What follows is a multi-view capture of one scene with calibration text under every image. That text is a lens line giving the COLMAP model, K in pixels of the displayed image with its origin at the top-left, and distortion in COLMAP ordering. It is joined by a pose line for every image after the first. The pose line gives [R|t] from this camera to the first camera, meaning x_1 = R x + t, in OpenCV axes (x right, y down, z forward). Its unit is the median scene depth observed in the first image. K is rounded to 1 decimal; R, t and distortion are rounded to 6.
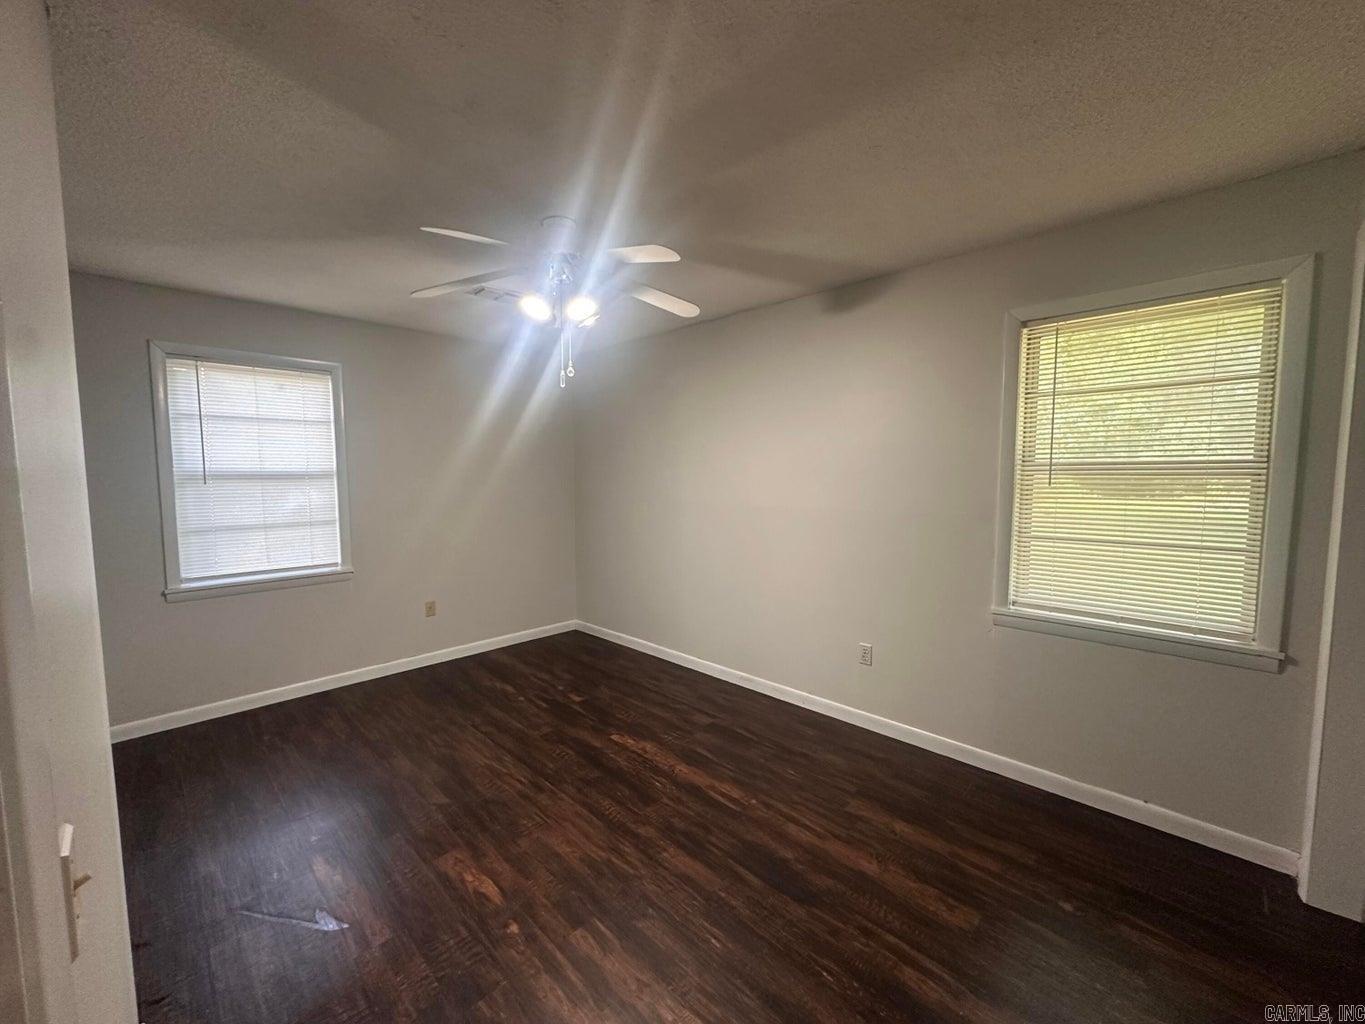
lens RADIAL K [[541.2, 0, 680.8], [0, 541.2, 513.3], [0, 0, 1]] dist [-0.003949, 0.000437]
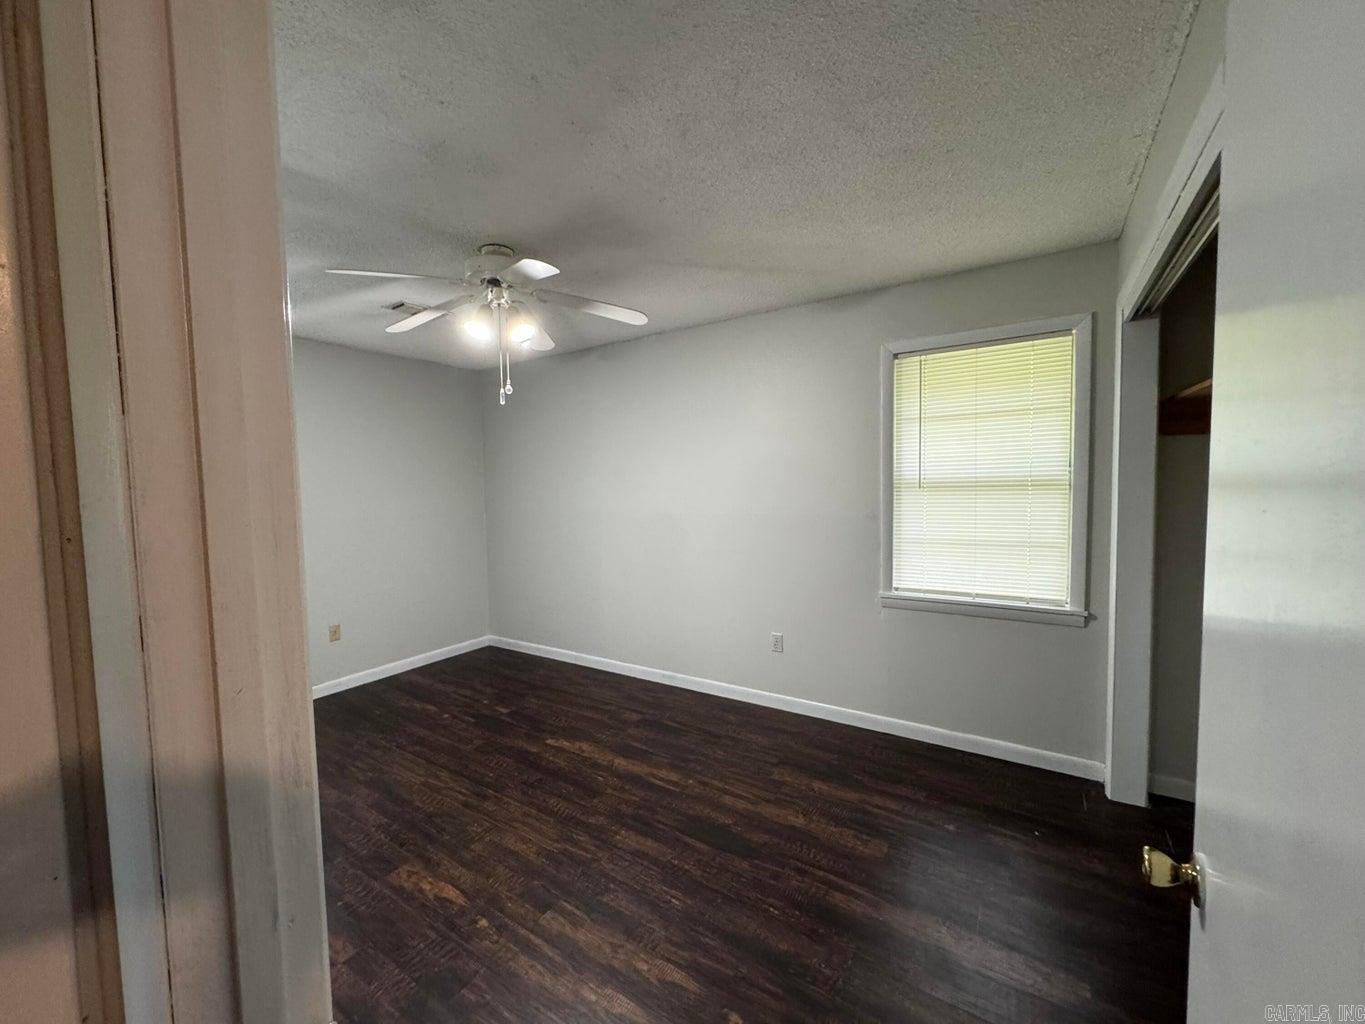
lens RADIAL K [[539.7, 0, 677.7], [0, 539.7, 512.5], [0, 0, 1]] dist [-0.002924, 0.000423]
pose [[0.980610, -0.029225, 0.193779, -0.088383], [0.033702, 0.999235, -0.019850, 0.008231], [-0.193050, 0.025996, 0.980844, -0.083906]]
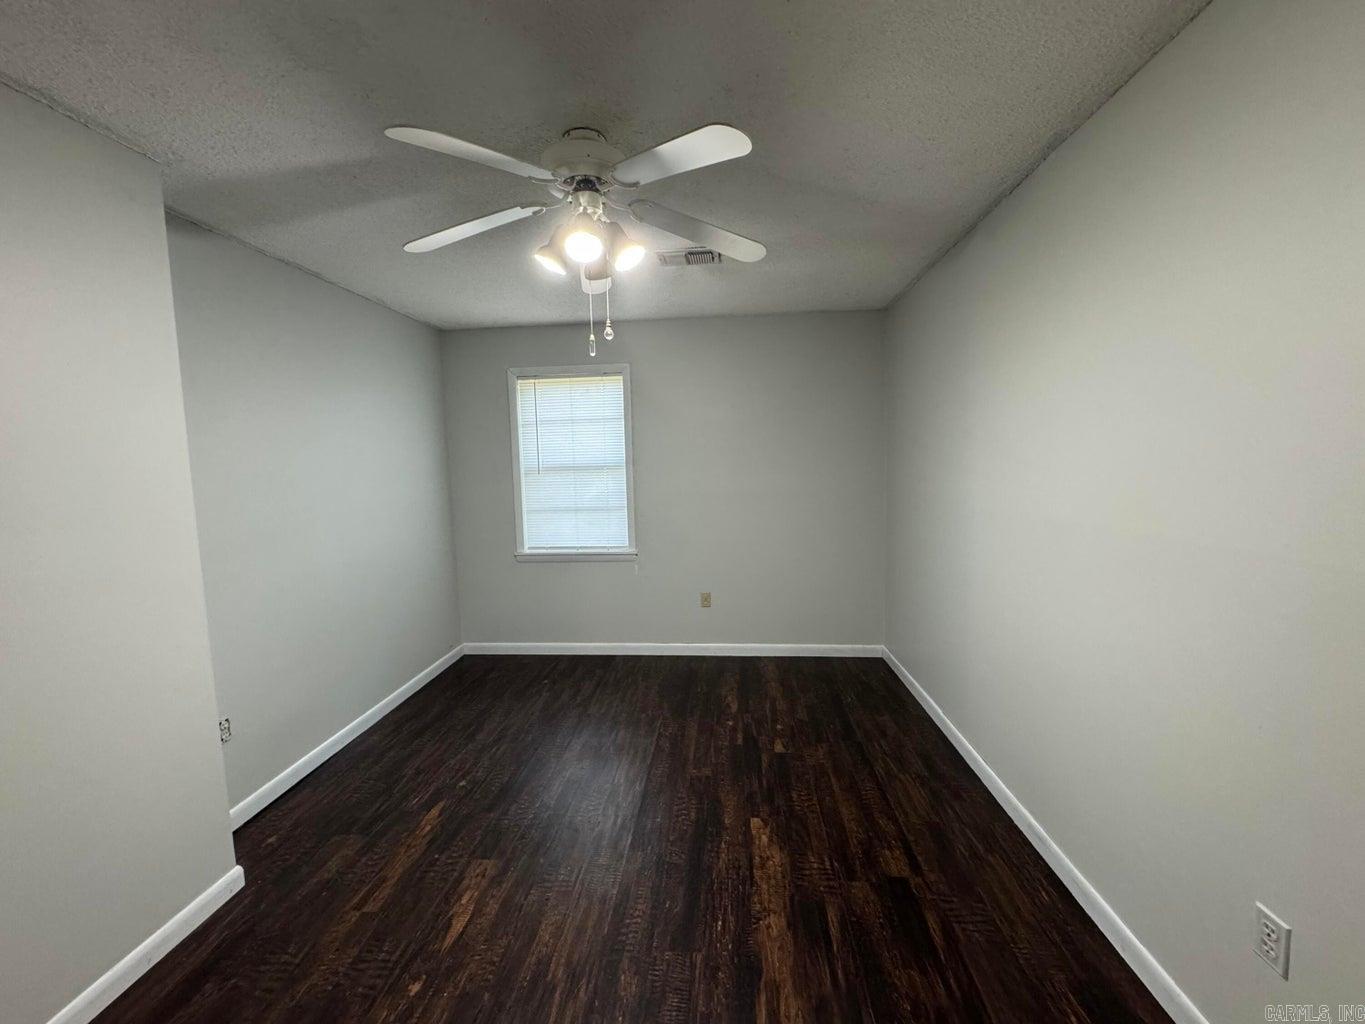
lens RADIAL K [[539.7, 0, 682.8], [0, 539.7, 510.7], [0, 0, 1]] dist [-0.002924, 0.000423]
pose [[0.643799, 0.058034, -0.762991, 0.443172], [-0.039713, 0.998310, 0.042423, -0.047243], [0.764164, 0.002989, 0.645015, 0.567738]]
